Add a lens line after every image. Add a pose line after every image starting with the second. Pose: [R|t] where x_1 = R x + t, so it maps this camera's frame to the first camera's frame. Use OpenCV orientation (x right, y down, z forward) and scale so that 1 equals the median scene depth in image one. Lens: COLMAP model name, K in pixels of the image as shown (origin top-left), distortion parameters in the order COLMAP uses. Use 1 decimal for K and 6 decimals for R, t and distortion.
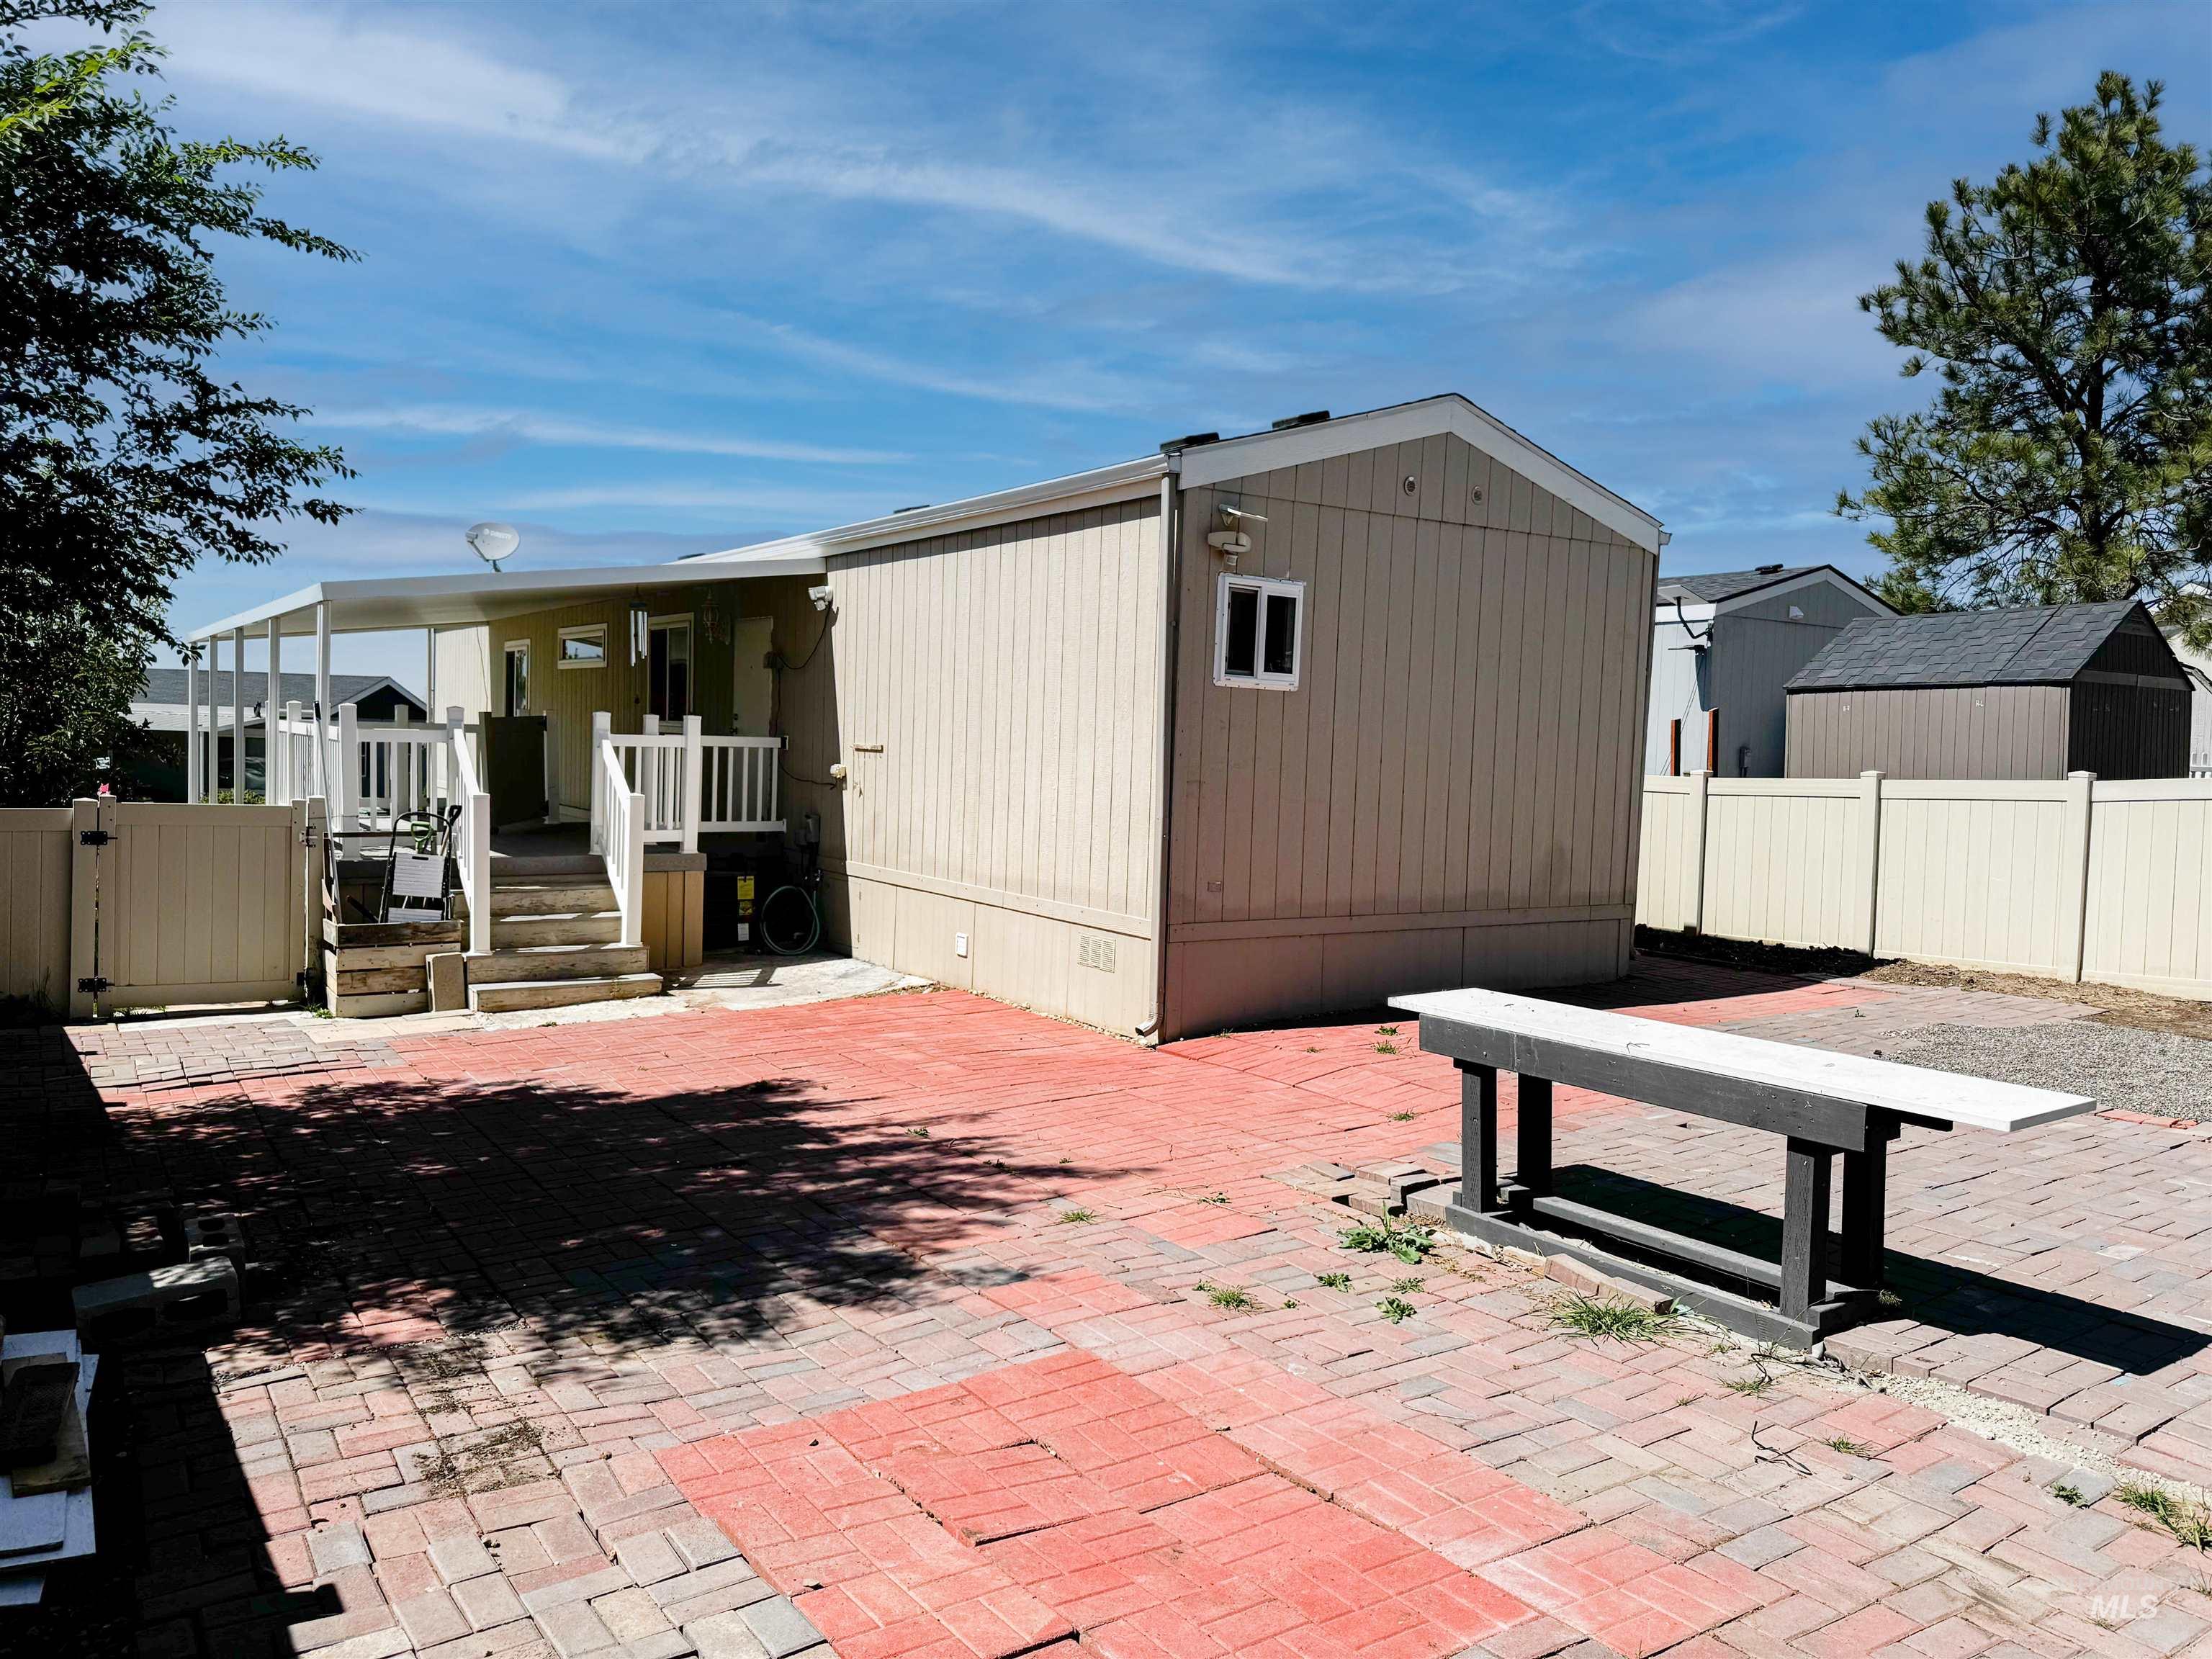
lens RADIAL K [[1557.7, 0, 1107.4], [0, 1557.7, 810.0], [0, 0, 1]] dist [0.039658, -0.051217]
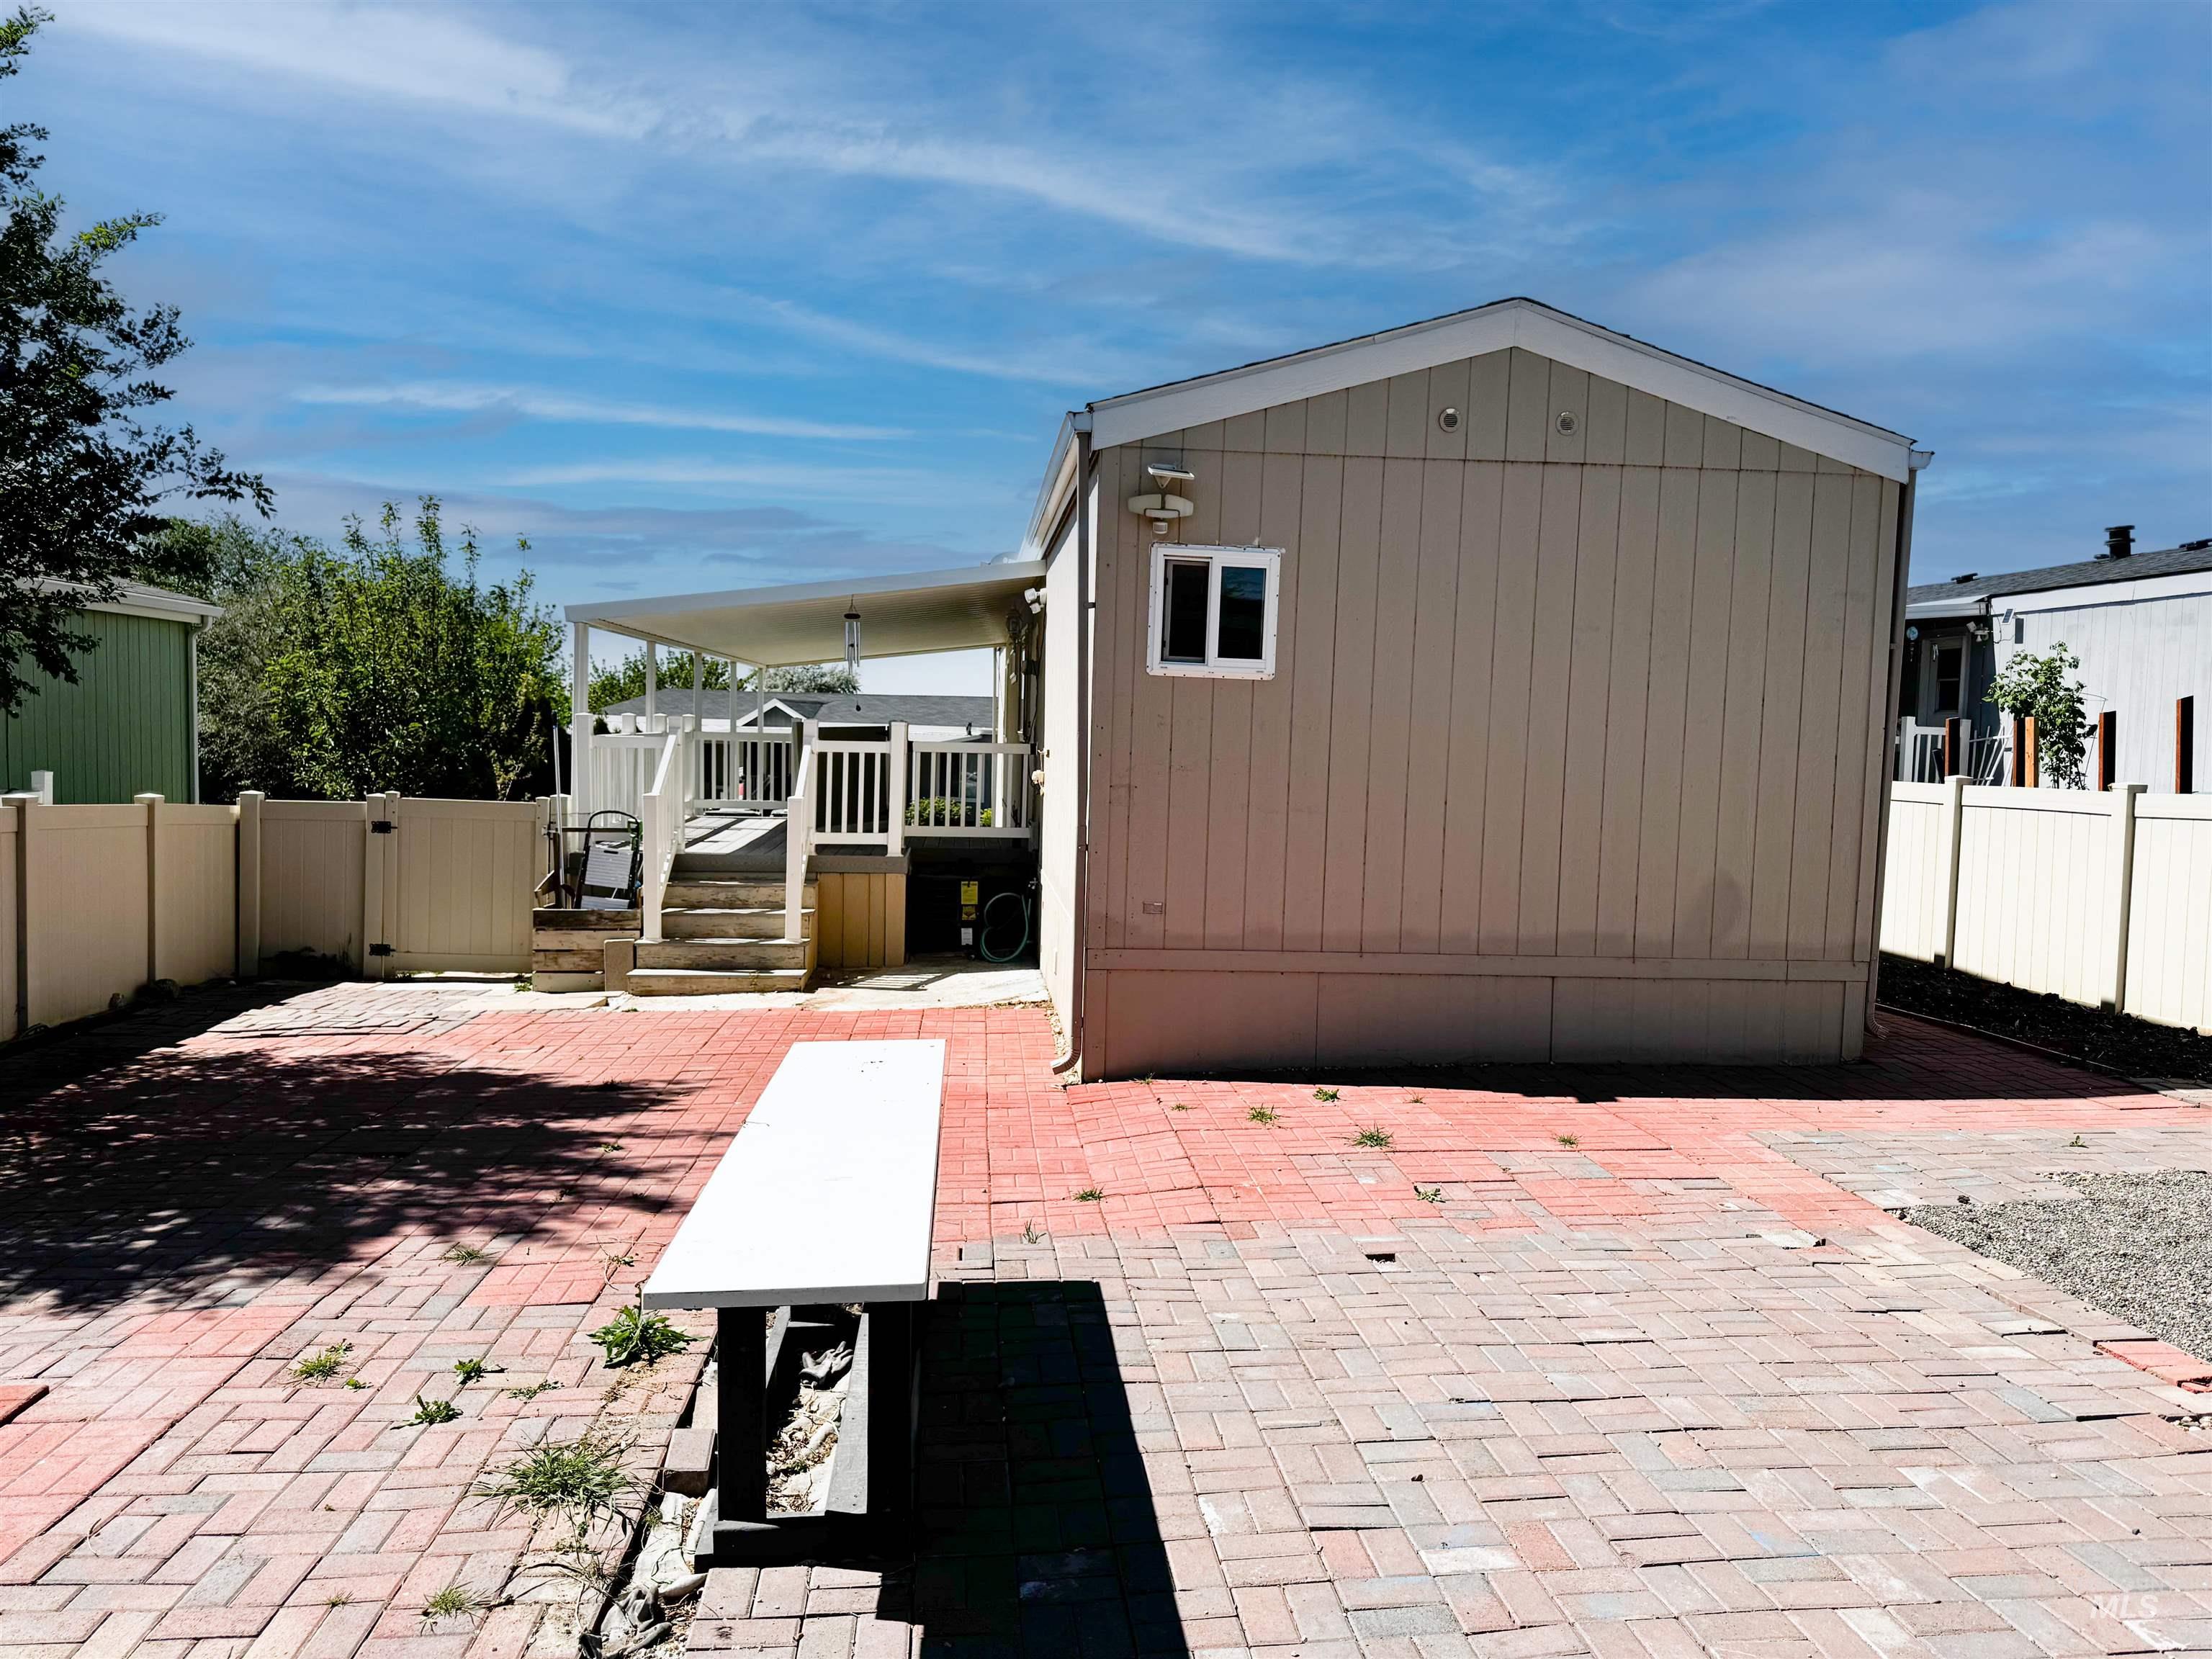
lens RADIAL K [[1557.7, 0, 1105.8], [0, 1557.7, 829.8], [0, 0, 1]] dist [0.039658, -0.051217]
pose [[0.880513, 0.021285, -0.473543, 0.407293], [-0.019807, 0.999771, 0.008110, -0.000782], [0.473607, 0.002238, 0.880733, 0.203561]]
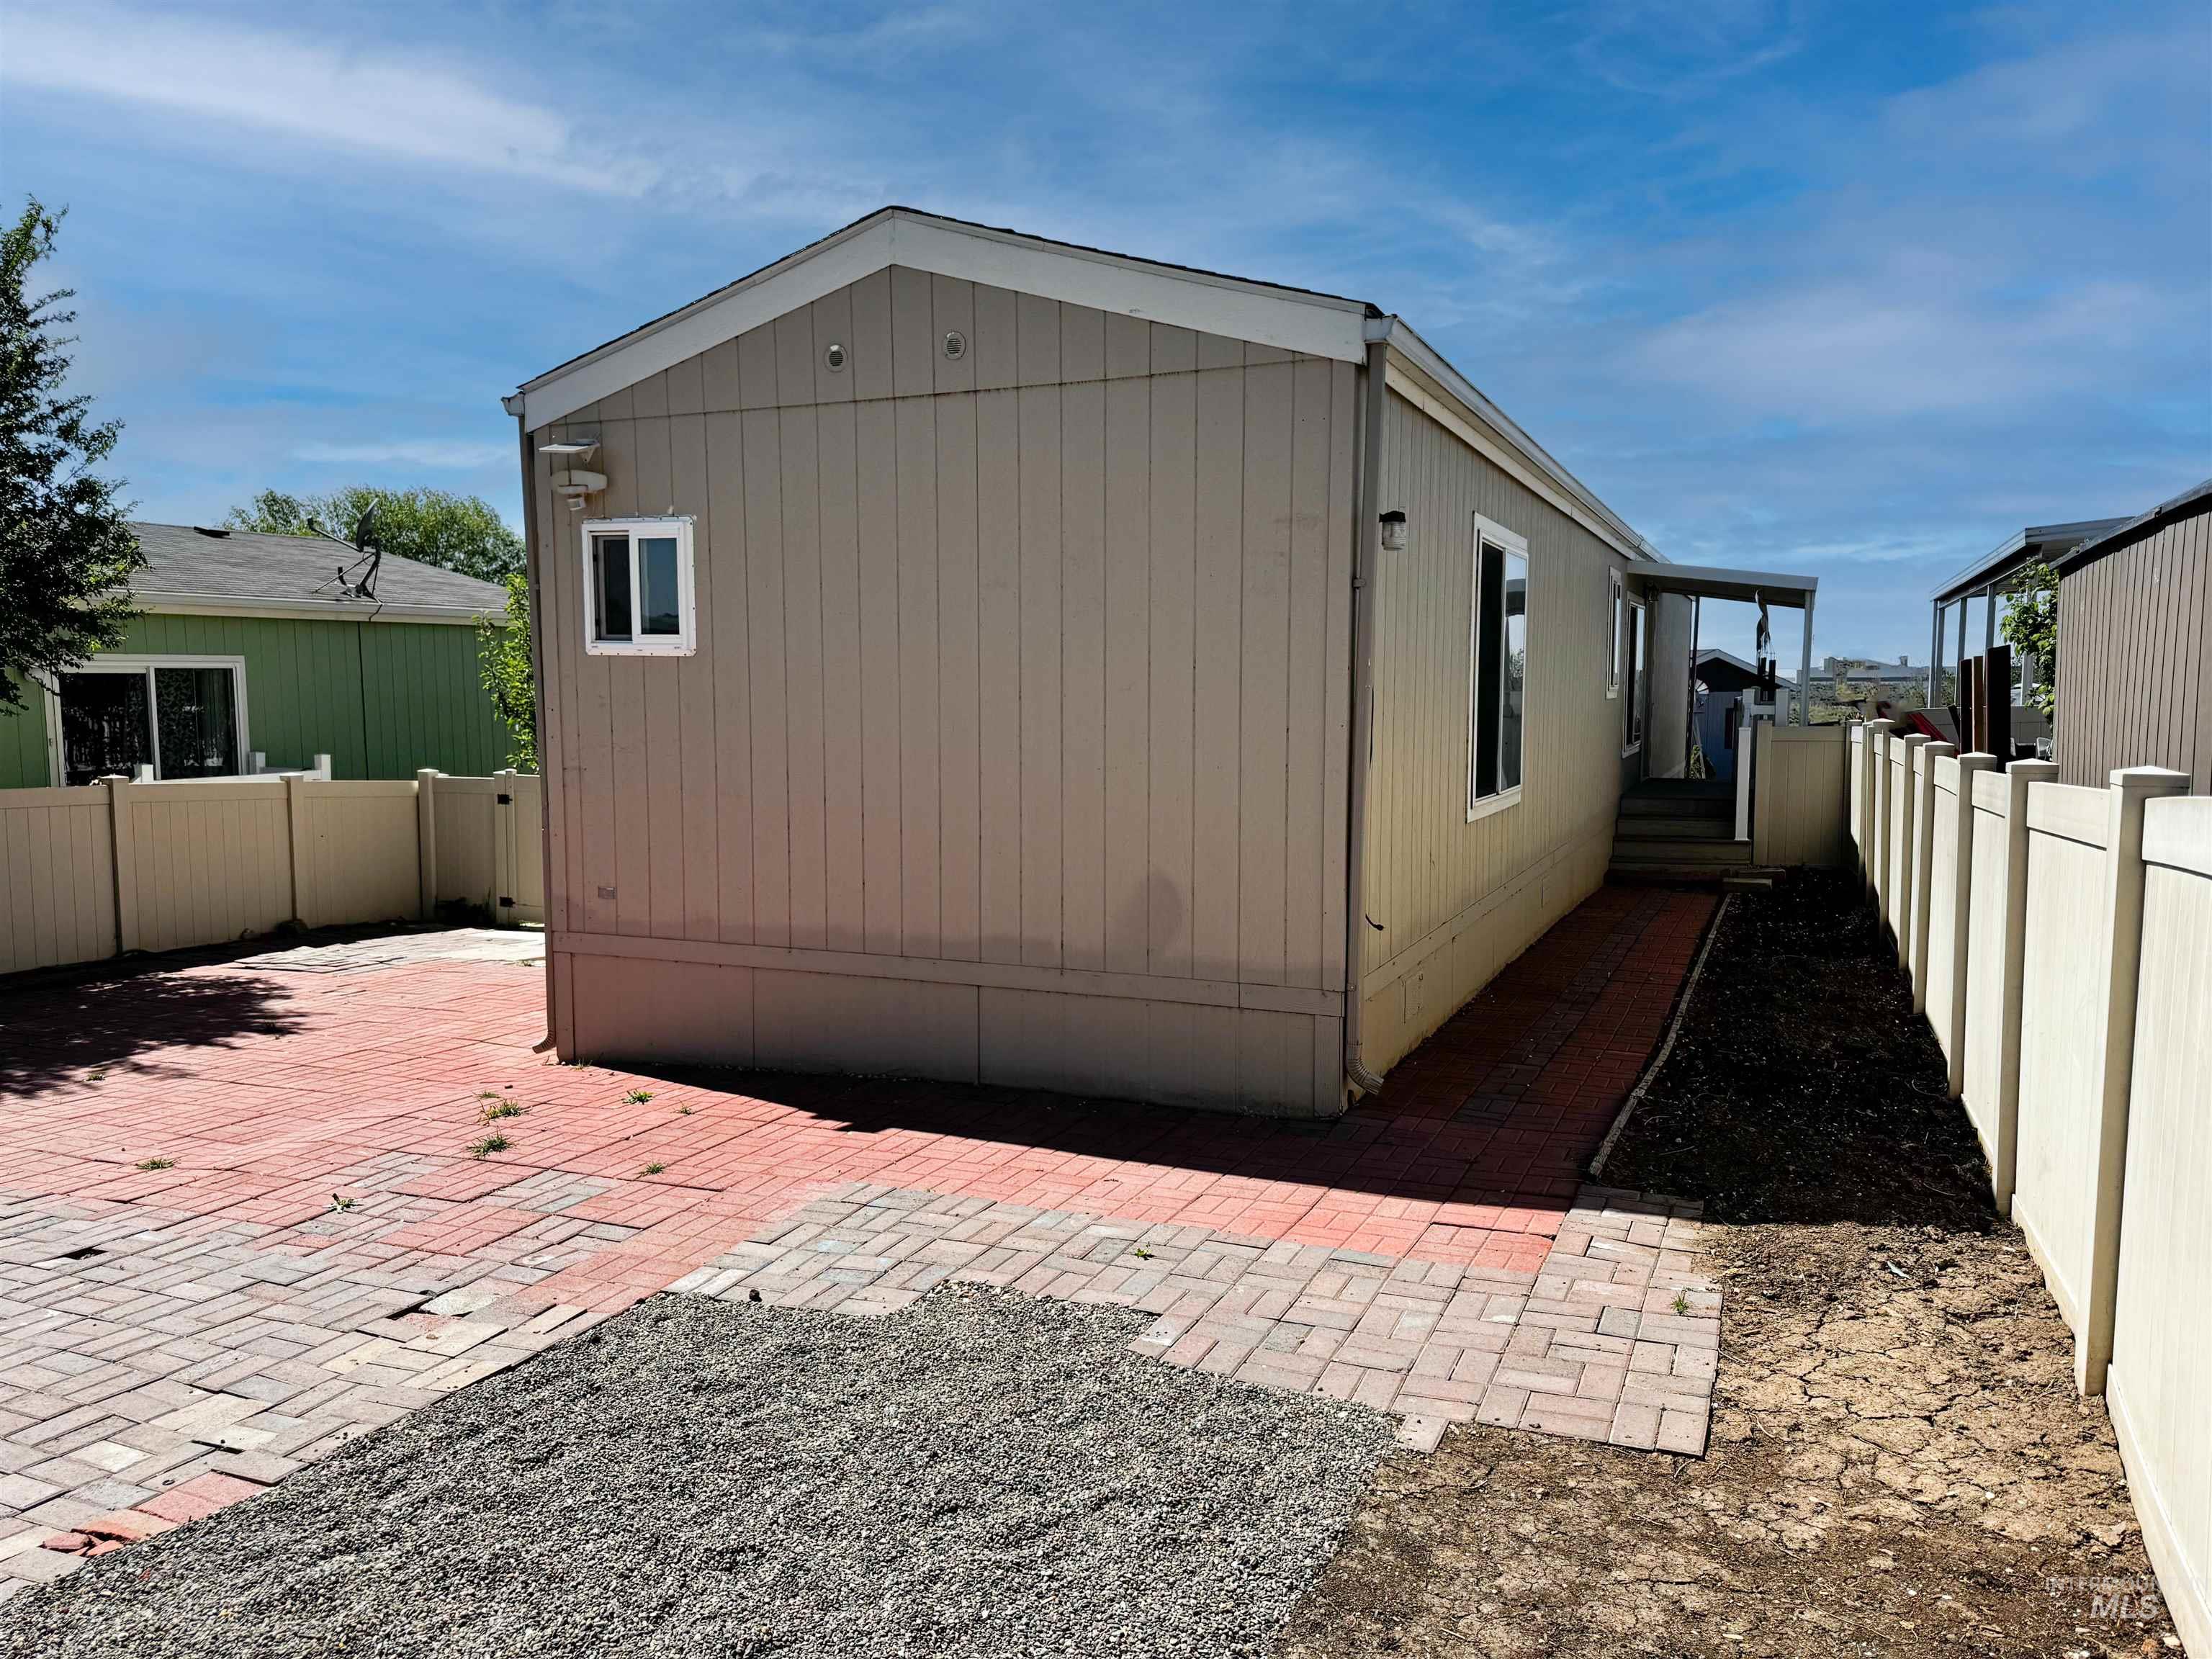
lens RADIAL K [[1557.7, 0, 1118.7], [0, 1557.7, 831.5], [0, 0, 1]] dist [0.039658, -0.051217]
pose [[0.553620, 0.044986, -0.831553, 0.836838], [-0.018647, 0.998959, 0.041628, -0.022177], [0.832561, -0.007540, 0.553883, 0.682464]]
